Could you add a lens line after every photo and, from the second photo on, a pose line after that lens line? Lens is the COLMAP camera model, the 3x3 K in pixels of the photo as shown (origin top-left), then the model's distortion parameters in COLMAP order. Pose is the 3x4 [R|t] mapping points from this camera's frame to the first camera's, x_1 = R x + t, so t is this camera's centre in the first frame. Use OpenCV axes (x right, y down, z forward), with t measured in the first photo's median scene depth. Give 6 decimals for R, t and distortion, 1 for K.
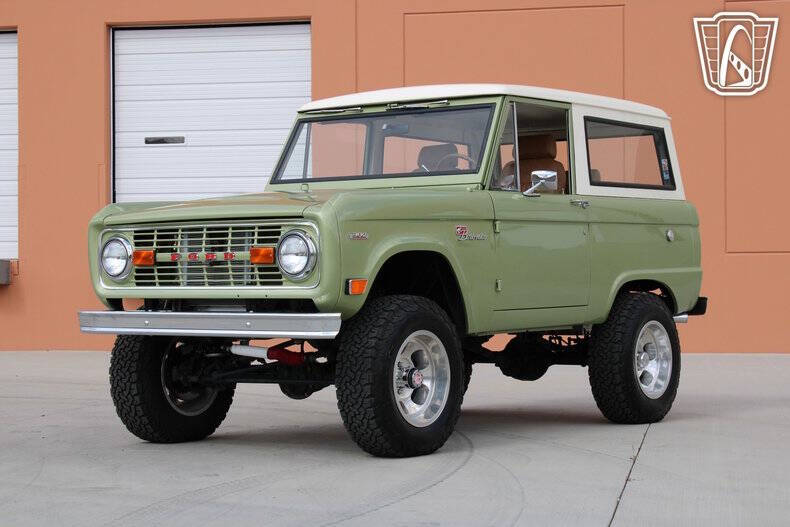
lens RADIAL K [[1579.4, 0, 395.0], [0, 1579.4, 263.5], [0, 0, 1]] dist [0.037239, 0.075924]
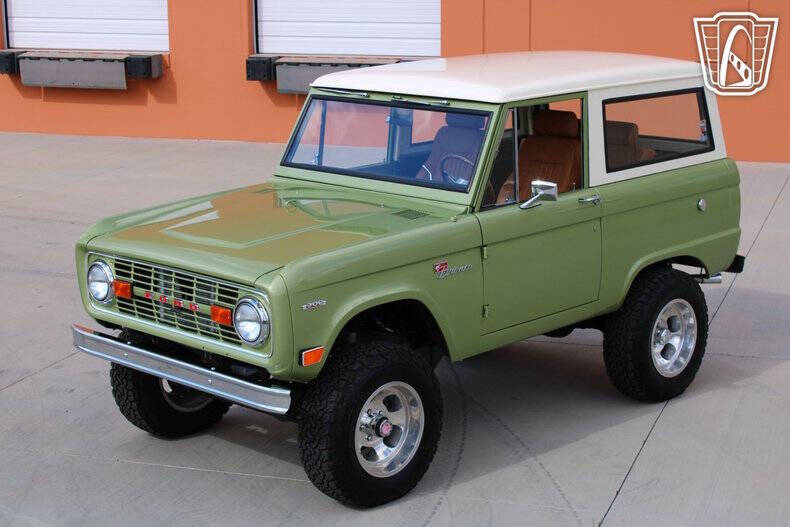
lens RADIAL K [[1479.5, 0, 383.2], [0, 1479.5, 281.0], [0, 0, 1]] dist [-0.002508, 0.061909]
pose [[0.992203, 0.023432, -0.122411, 0.115958], [0.000799, 0.980951, 0.194253, -0.185277], [0.124631, -0.192837, 0.973284, 0.107512]]
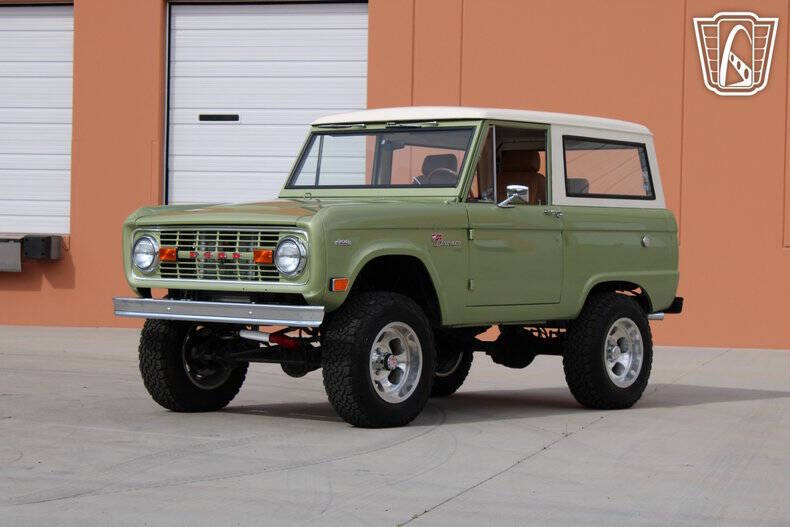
lens RADIAL K [[1724.6, 0, 395.0], [0, 1724.6, 263.5], [0, 0, 1]] dist [0.045498, 0.045305]
pose [[0.998500, 0.025175, -0.048621, 0.072255], [-0.024529, 0.999603, 0.013830, -0.018305], [0.048950, -0.012617, 0.998722, -0.276738]]
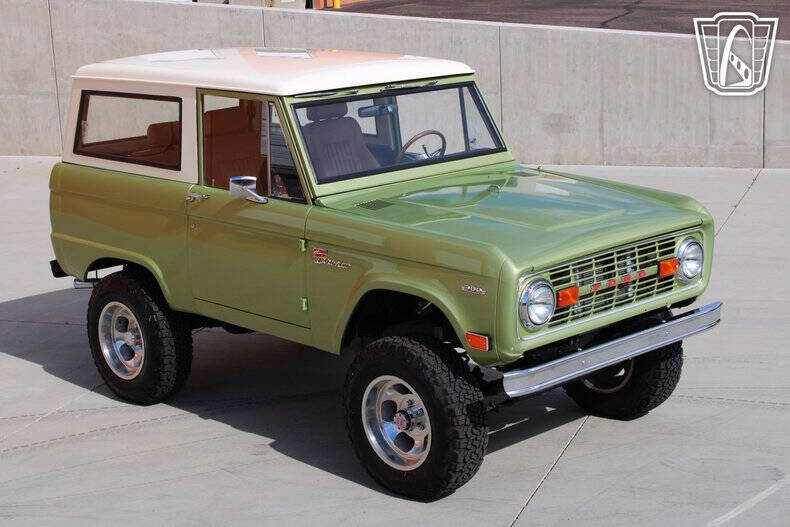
lens RADIAL K [[1479.5, 0, 383.2], [0, 1479.5, 281.0], [0, 0, 1]] dist [-0.002508, 0.061909]
pose [[0.160904, -0.217621, 0.962679, -0.958447], [0.023772, 0.975960, 0.216650, -0.192647], [-0.986684, -0.011975, 0.162209, 0.922614]]
